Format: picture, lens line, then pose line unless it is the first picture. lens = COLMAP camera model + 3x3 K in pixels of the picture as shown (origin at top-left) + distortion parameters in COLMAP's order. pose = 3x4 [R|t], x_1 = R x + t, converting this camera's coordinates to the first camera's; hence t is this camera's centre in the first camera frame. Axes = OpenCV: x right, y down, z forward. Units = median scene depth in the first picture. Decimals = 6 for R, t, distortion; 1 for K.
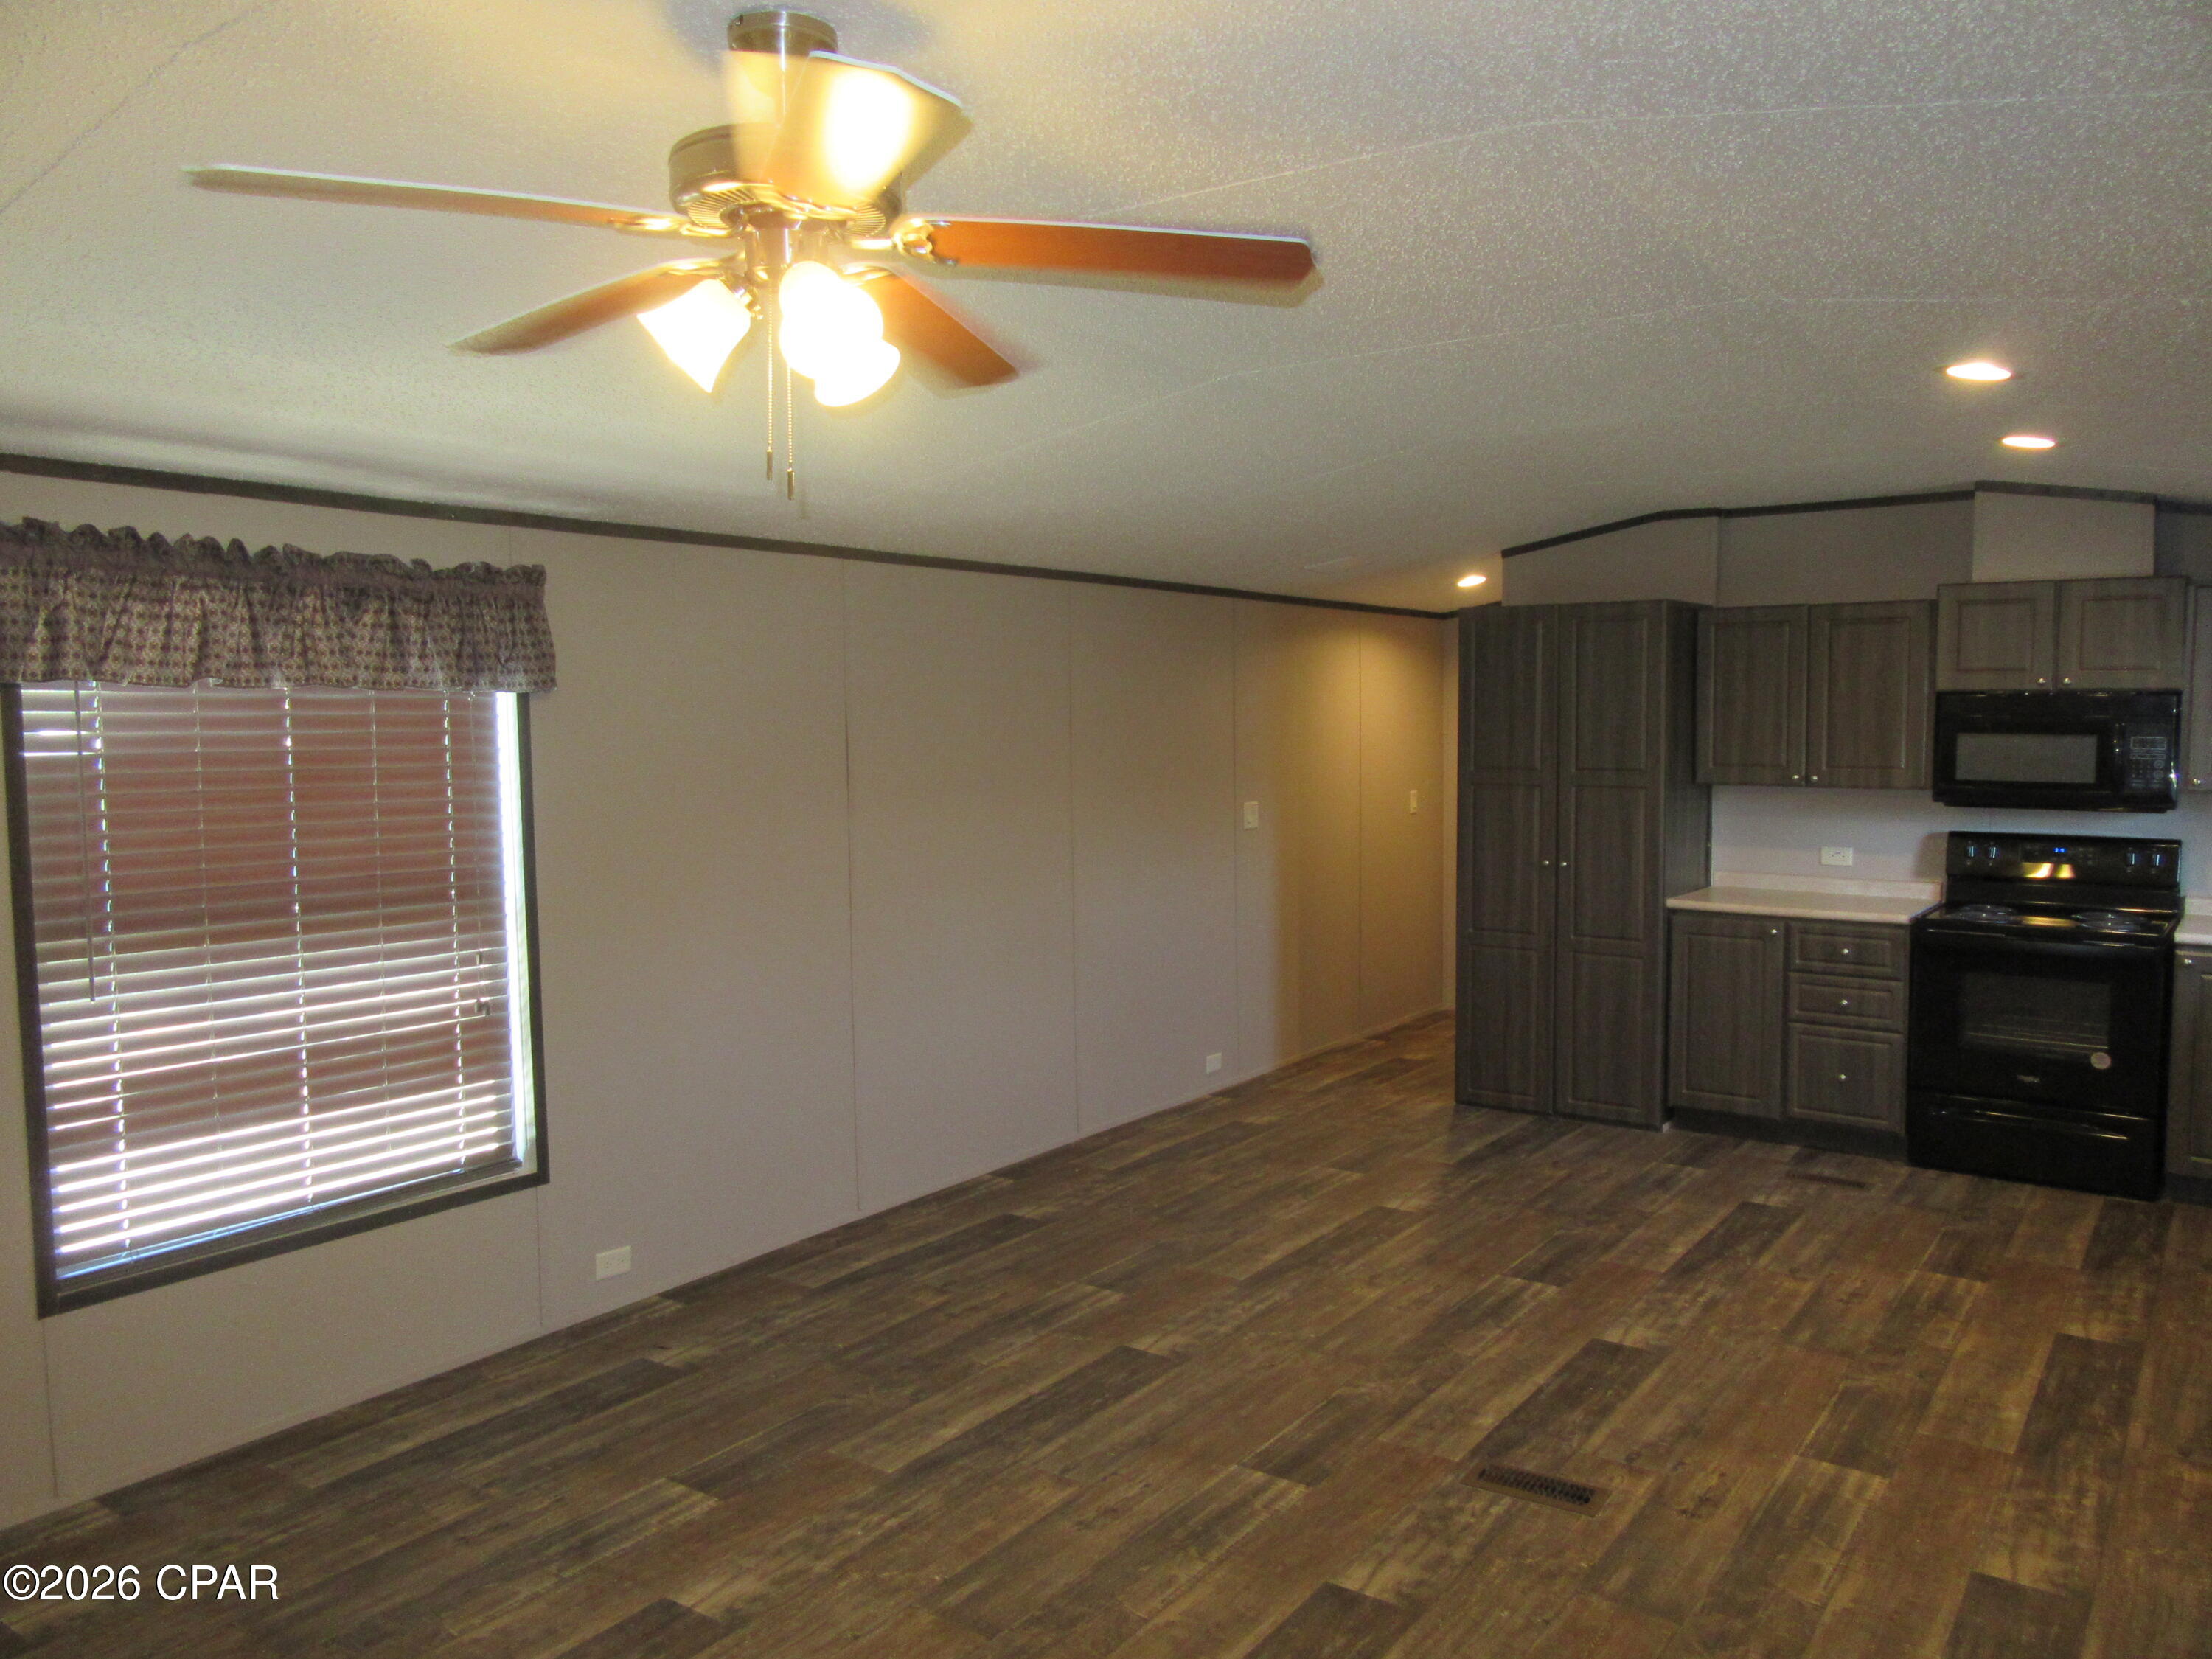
lens RADIAL K [[1665.8, 0, 1100.6], [0, 1665.8, 817.5], [0, 0, 1]] dist [0.013724, 0.012872]
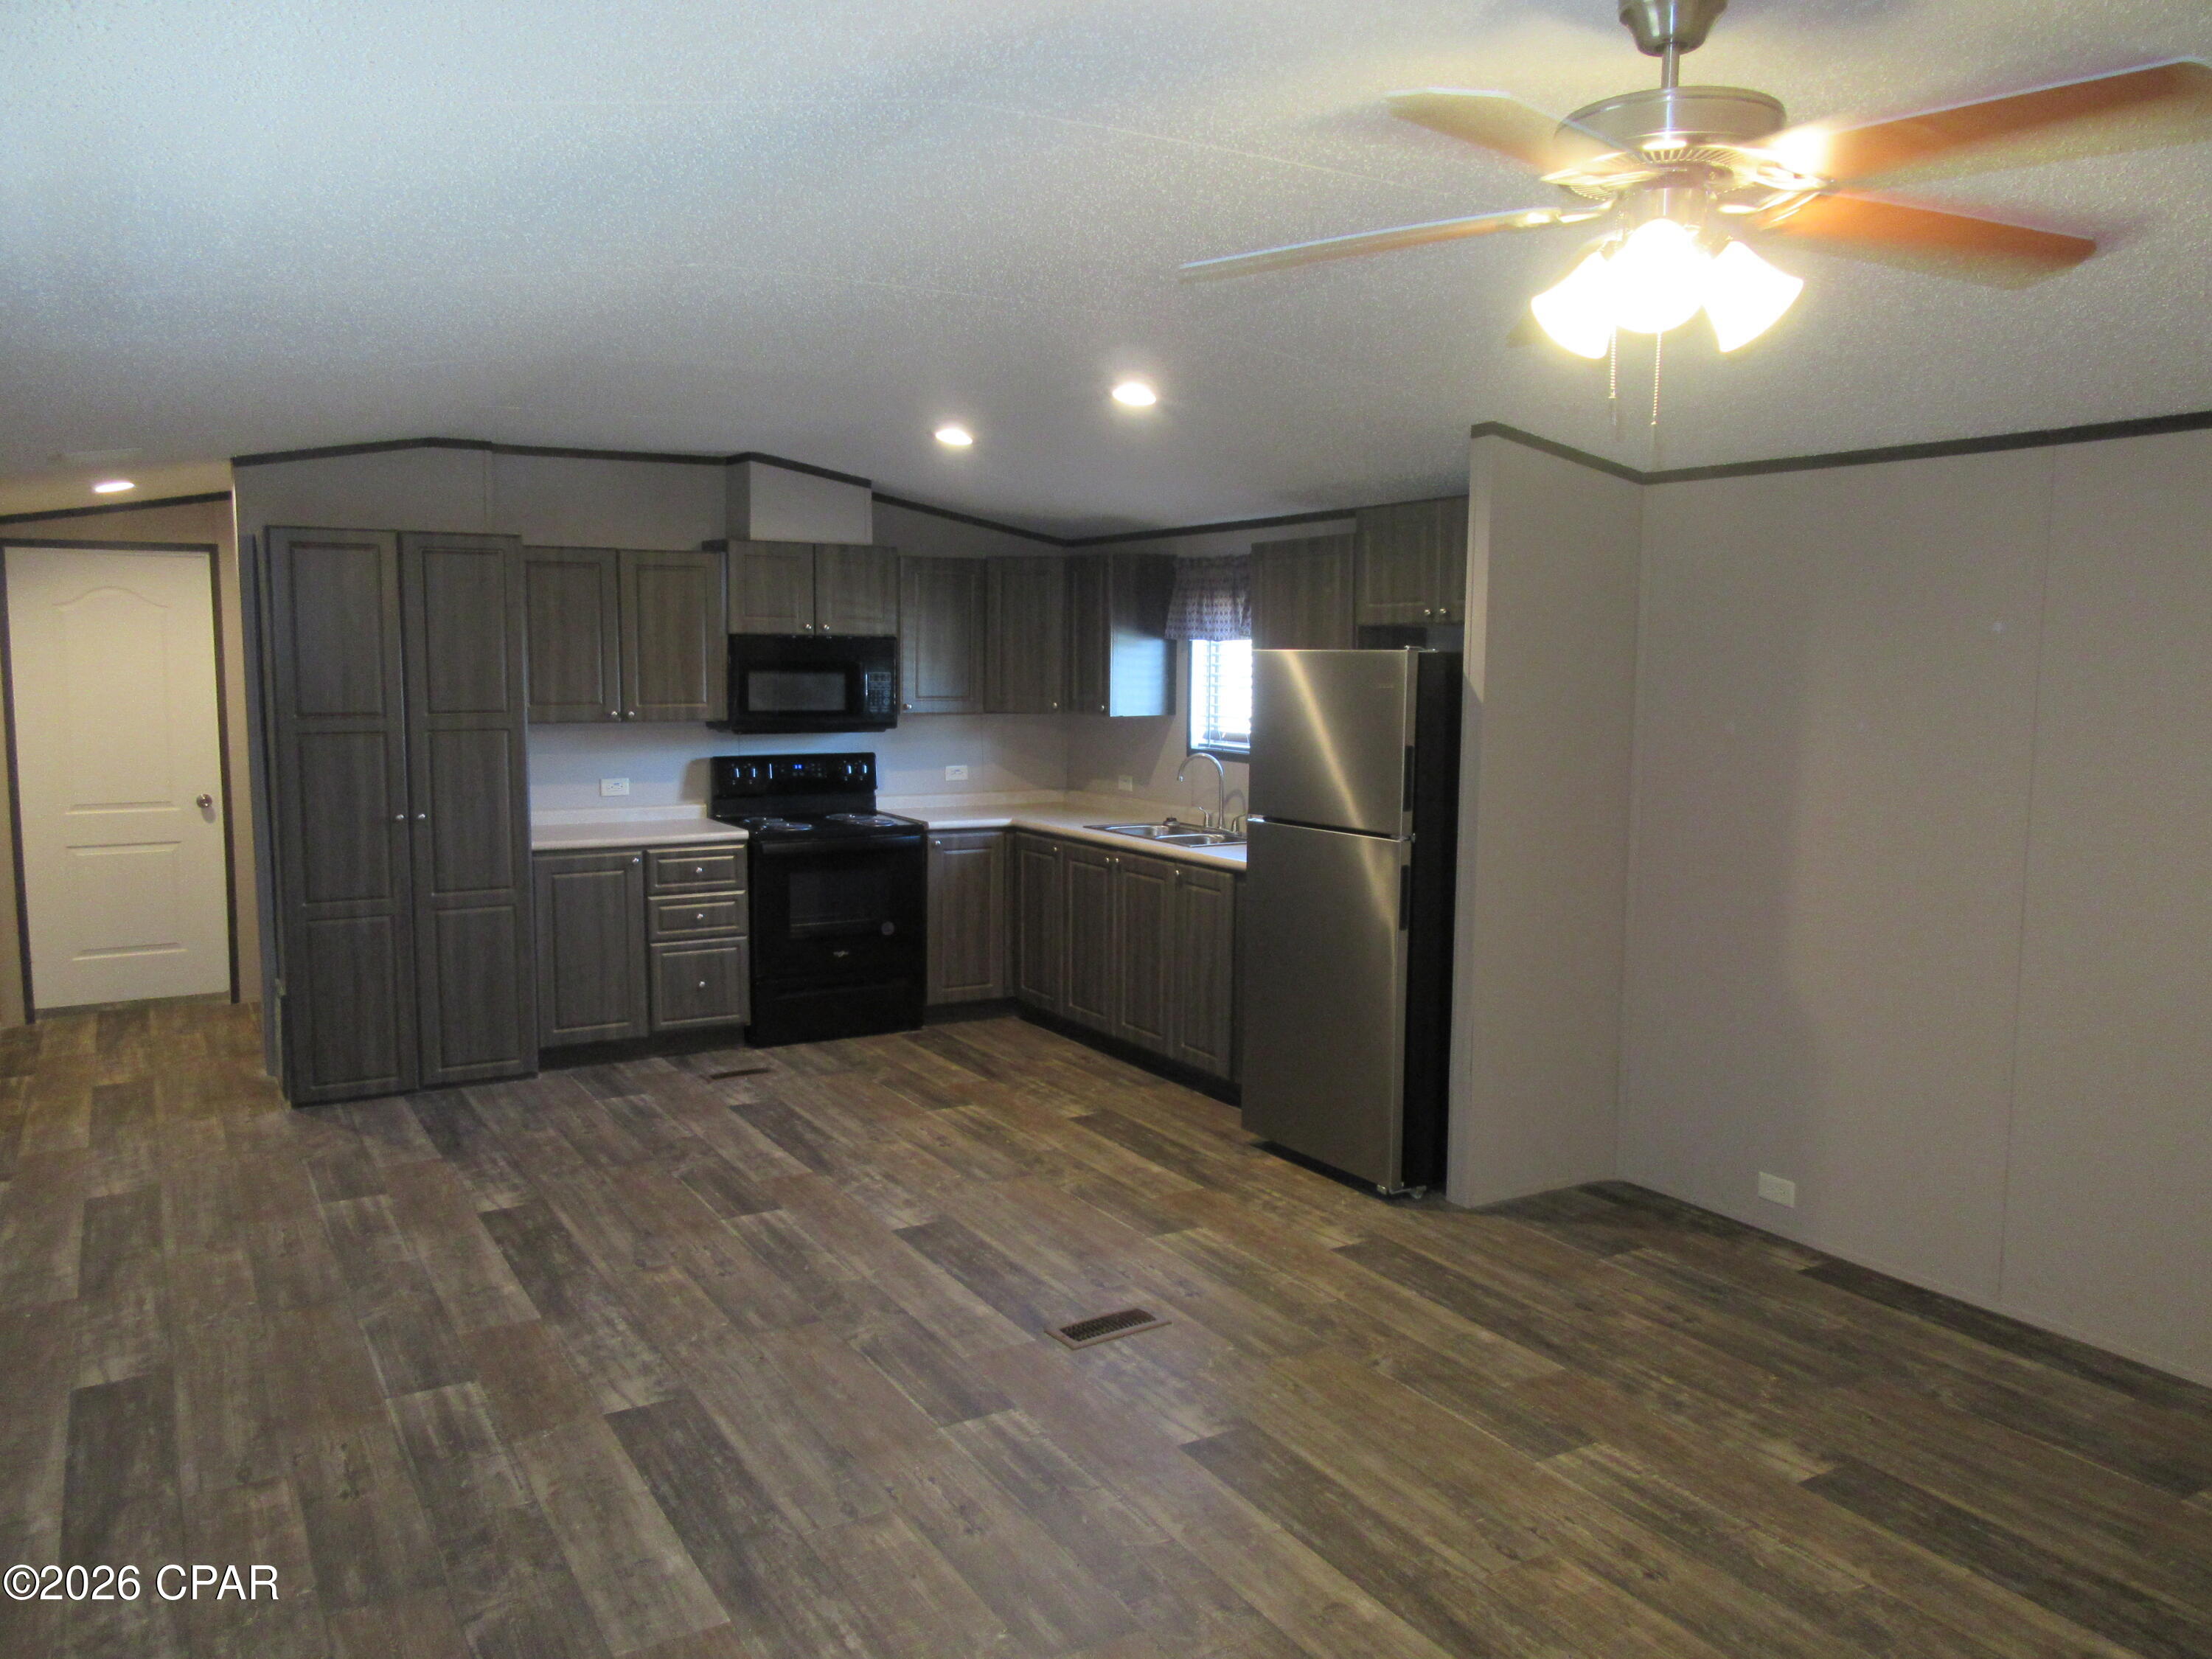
lens RADIAL K [[1665.8, 0, 1101.3], [0, 1665.8, 829.0], [0, 0, 1]] dist [0.013724, 0.012872]
pose [[0.411540, -0.092922, 0.906642, -0.572089], [0.053283, 0.995540, 0.077848, -0.023803], [-0.909833, 0.016271, 0.414656, 0.396786]]
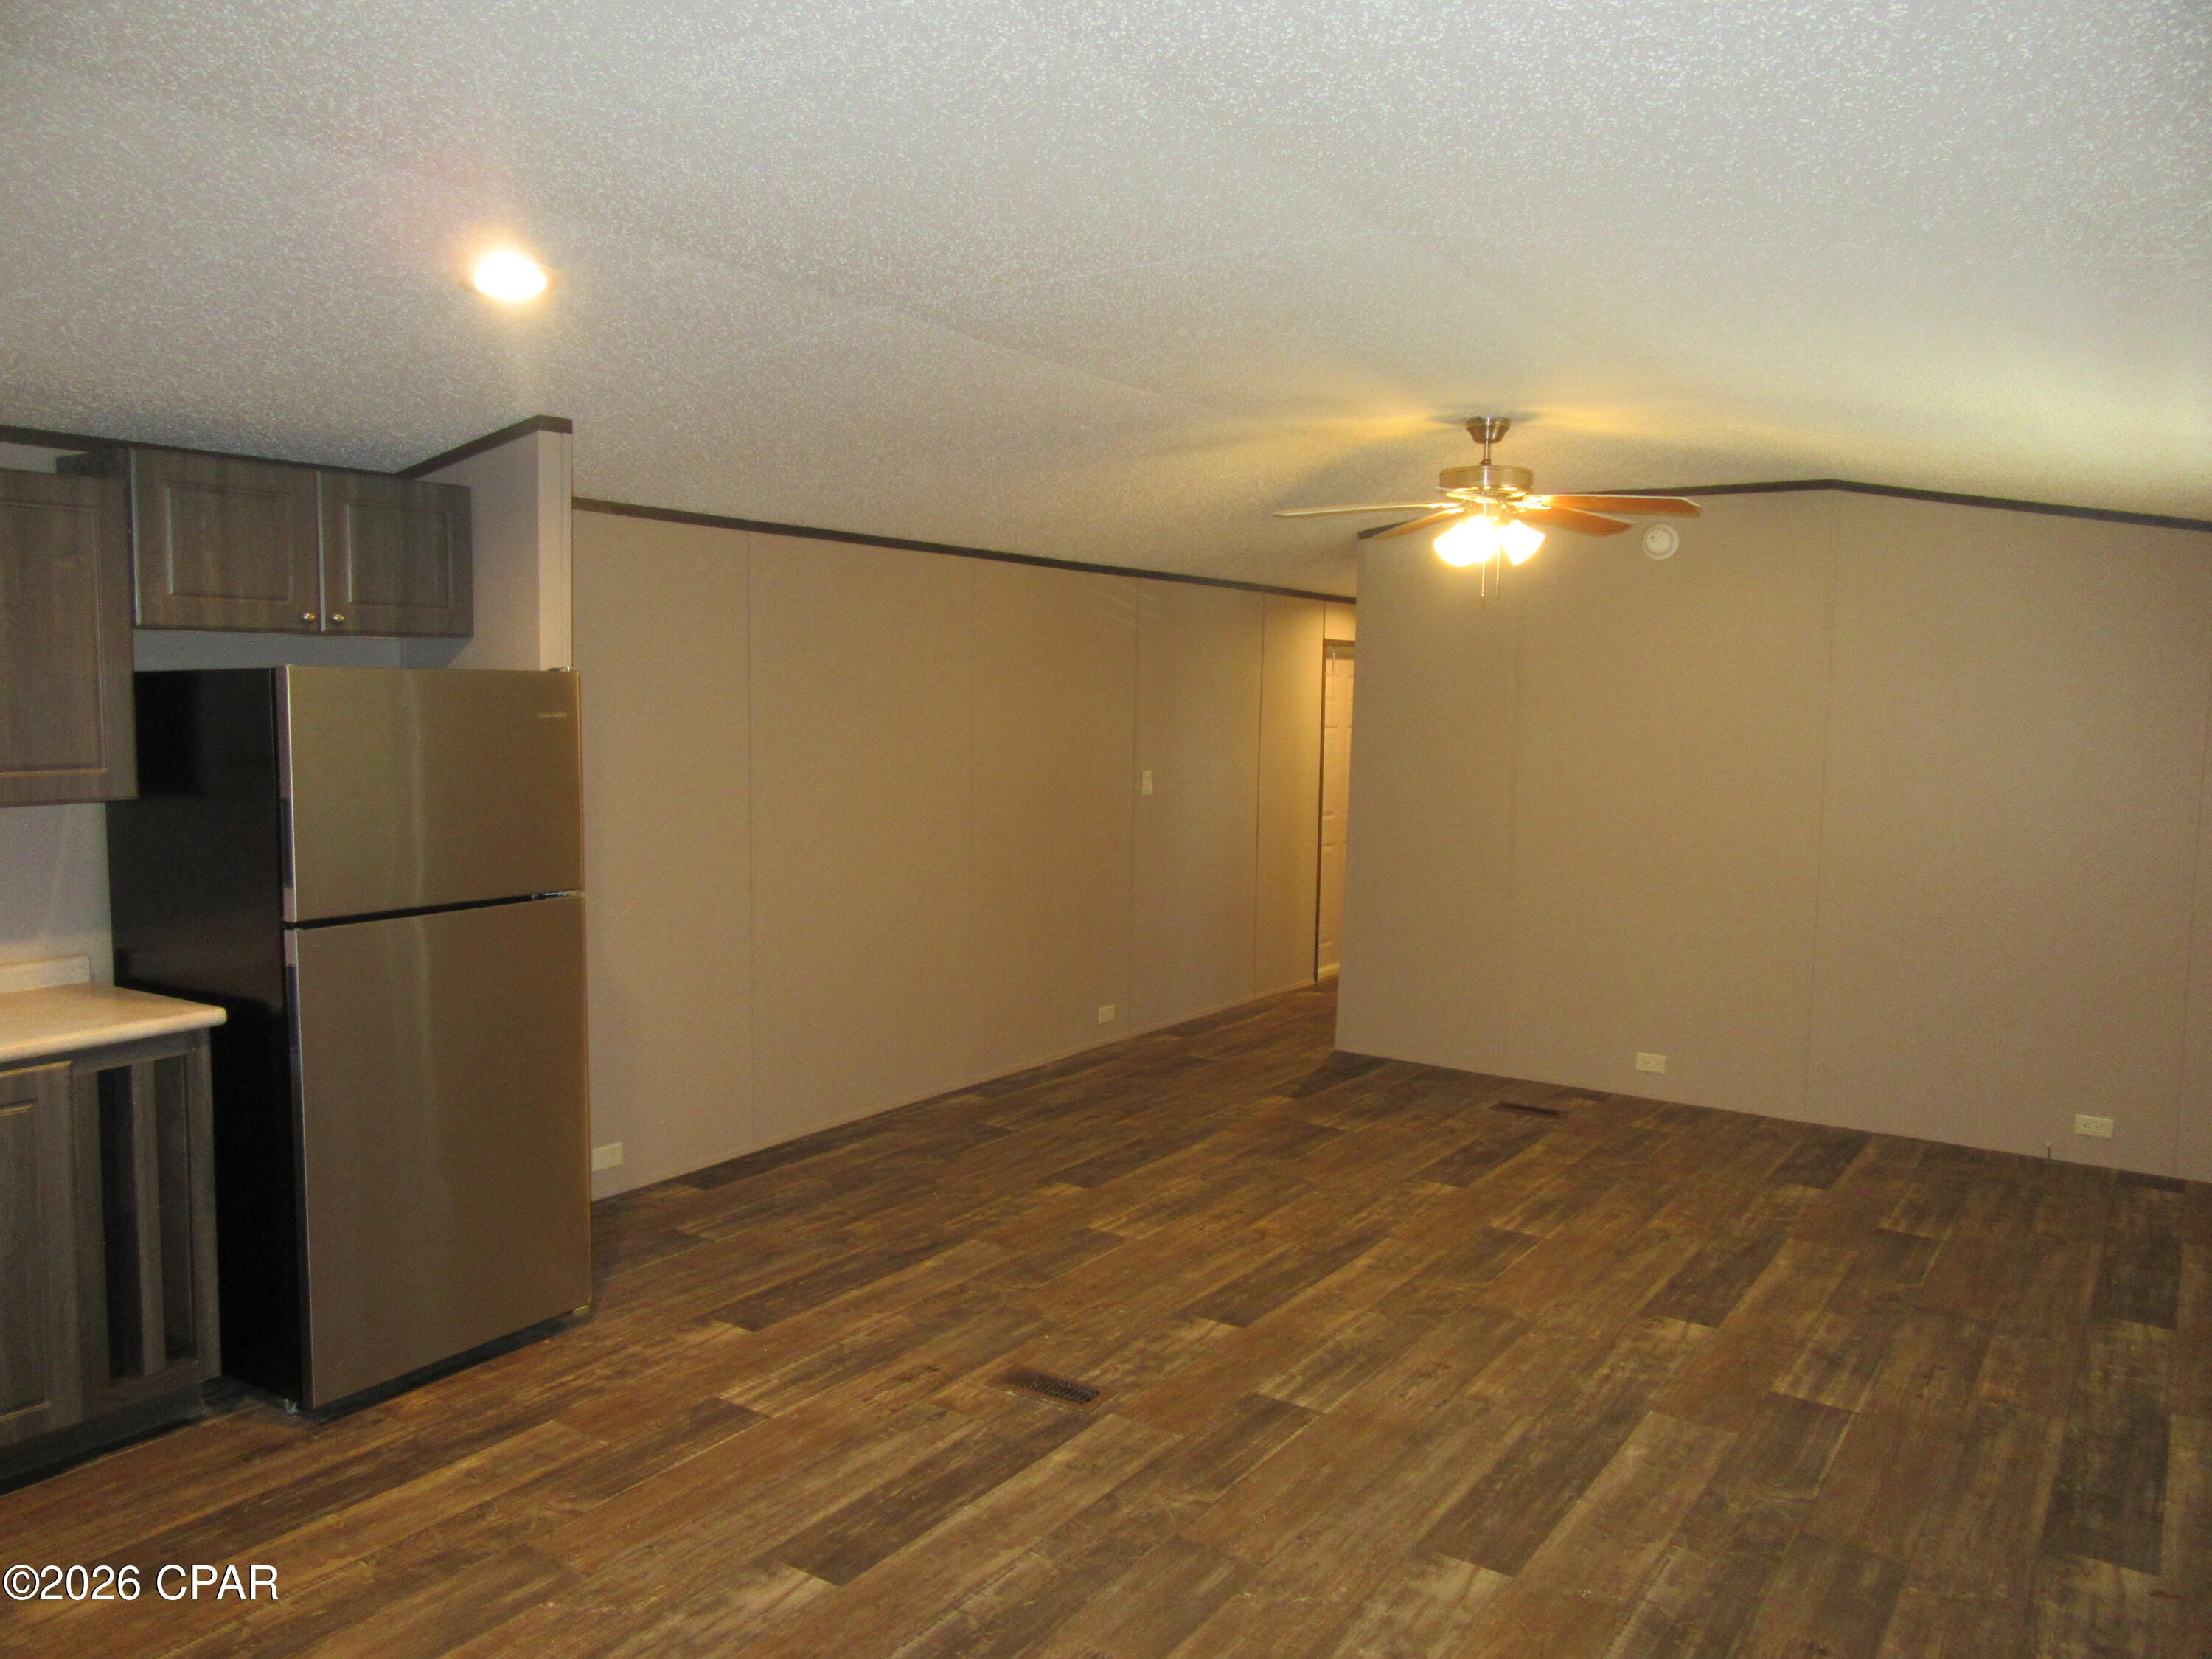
lens RADIAL K [[1665.8, 0, 1119.9], [0, 1665.8, 836.4], [0, 0, 1]] dist [0.013724, 0.012872]
pose [[-0.999215, -0.011916, -0.037777, 0.197581], [-0.017466, 0.988507, 0.150164, -0.093754], [0.035553, 0.150706, -0.987939, 1.542618]]
